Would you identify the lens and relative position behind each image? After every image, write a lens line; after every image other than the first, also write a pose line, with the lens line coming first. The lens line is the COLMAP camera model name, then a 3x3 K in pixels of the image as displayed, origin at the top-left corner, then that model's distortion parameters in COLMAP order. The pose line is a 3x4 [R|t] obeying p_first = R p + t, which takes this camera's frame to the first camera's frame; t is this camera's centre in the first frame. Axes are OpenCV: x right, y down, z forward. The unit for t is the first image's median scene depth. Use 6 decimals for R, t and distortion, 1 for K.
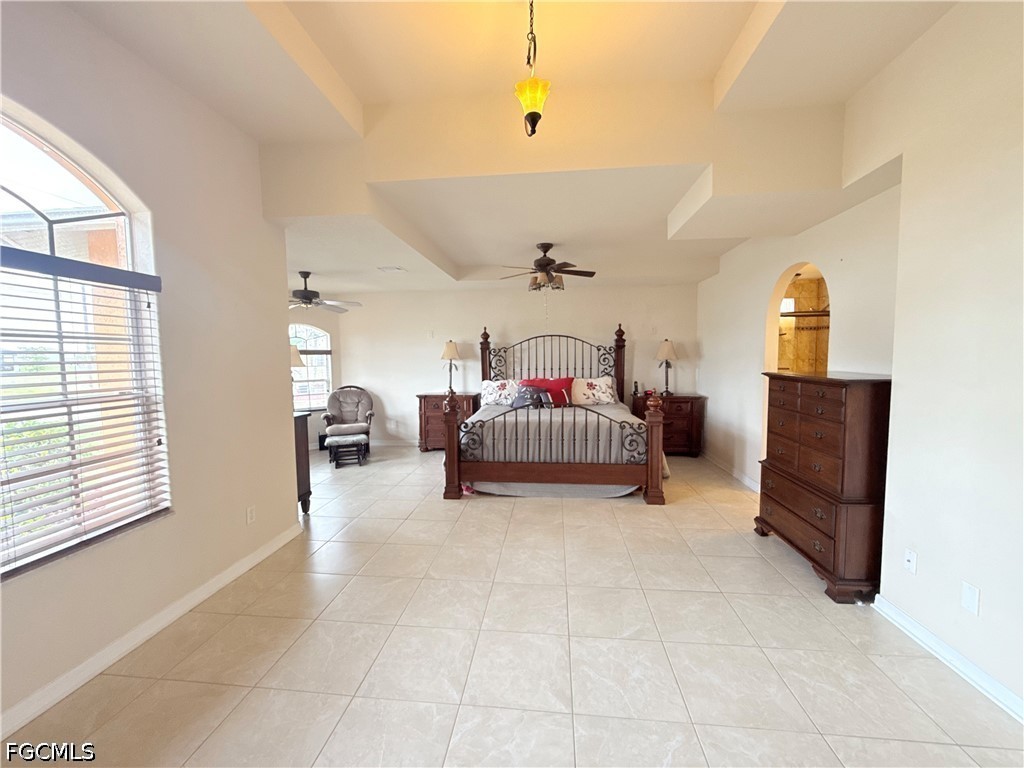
lens RADIAL K [[412.9, 0, 512.0], [0, 412.9, 384.0], [0, 0, 1]] dist [0.001196, 0.000127]
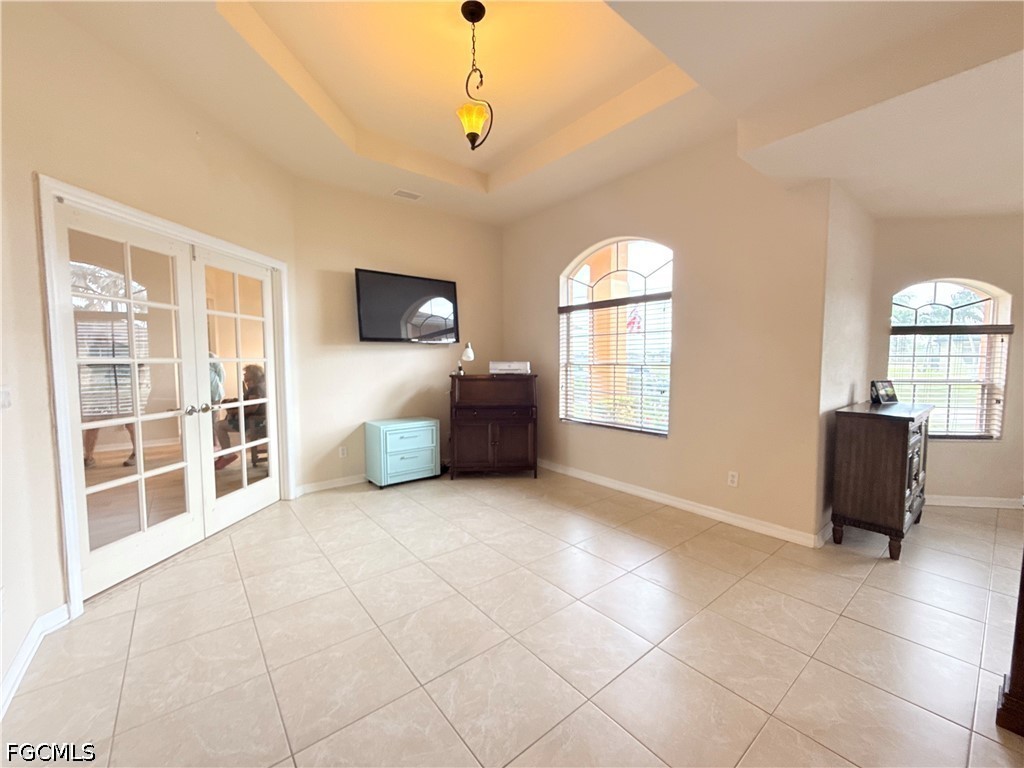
lens RADIAL K [[408.9, 0, 512.0], [0, 408.9, 384.0], [0, 0, 1]] dist [-0.000182, 0.000097]
pose [[-0.706073, 0.056846, -0.705854, 0.788632], [-0.037940, 0.992304, 0.117867, -0.069148], [0.707122, 0.110003, -0.698483, 1.837515]]
